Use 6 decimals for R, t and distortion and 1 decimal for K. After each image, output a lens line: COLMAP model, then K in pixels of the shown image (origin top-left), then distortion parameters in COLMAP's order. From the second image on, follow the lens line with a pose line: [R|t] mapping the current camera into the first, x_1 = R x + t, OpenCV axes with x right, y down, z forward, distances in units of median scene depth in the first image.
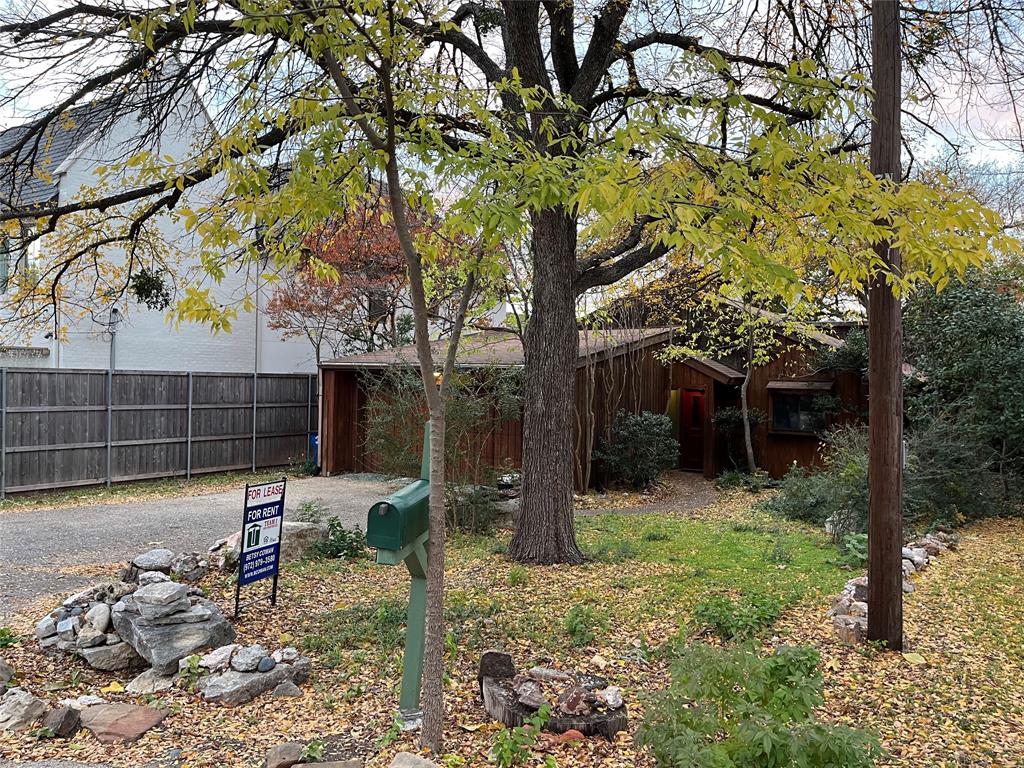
lens RADIAL K [[772.9, 0, 512.0], [0, 772.9, 384.0], [0, 0, 1]] dist [0.066033, -0.089006]
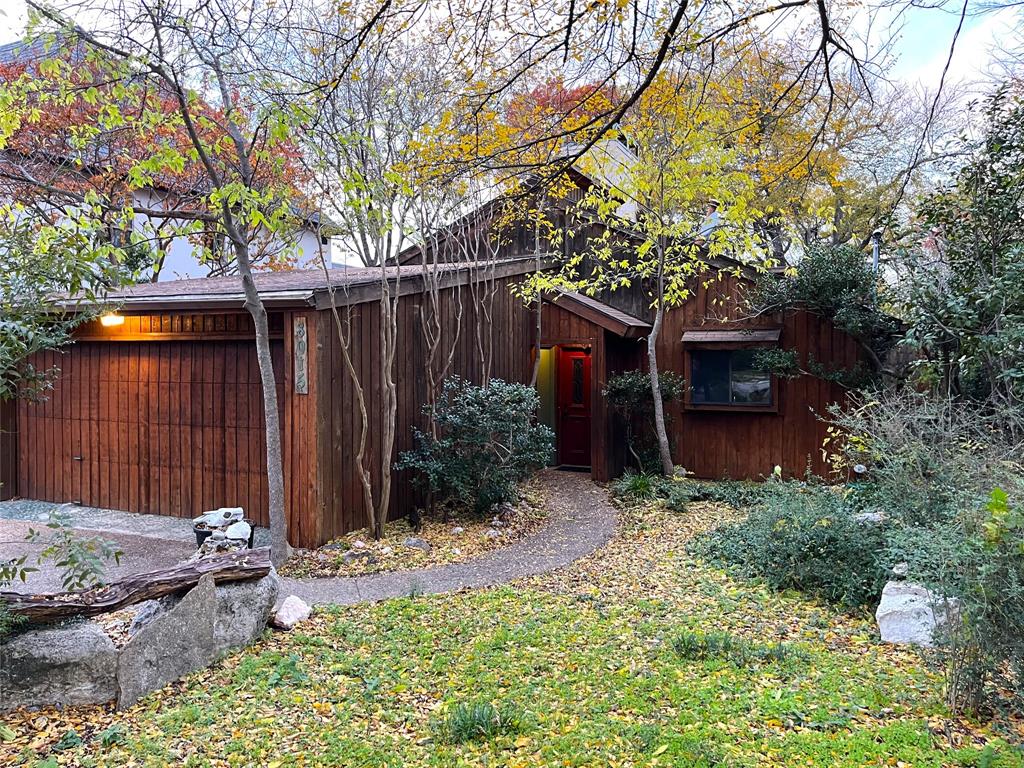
lens RADIAL K [[772.9, 0, 512.0], [0, 772.9, 384.0], [0, 0, 1]] dist [0.066033, -0.089006]
pose [[0.988332, -0.025654, 0.150137, 0.090076], [0.021684, 0.999372, 0.028015, 0.020833], [-0.150761, -0.024432, 0.988268, 0.390786]]
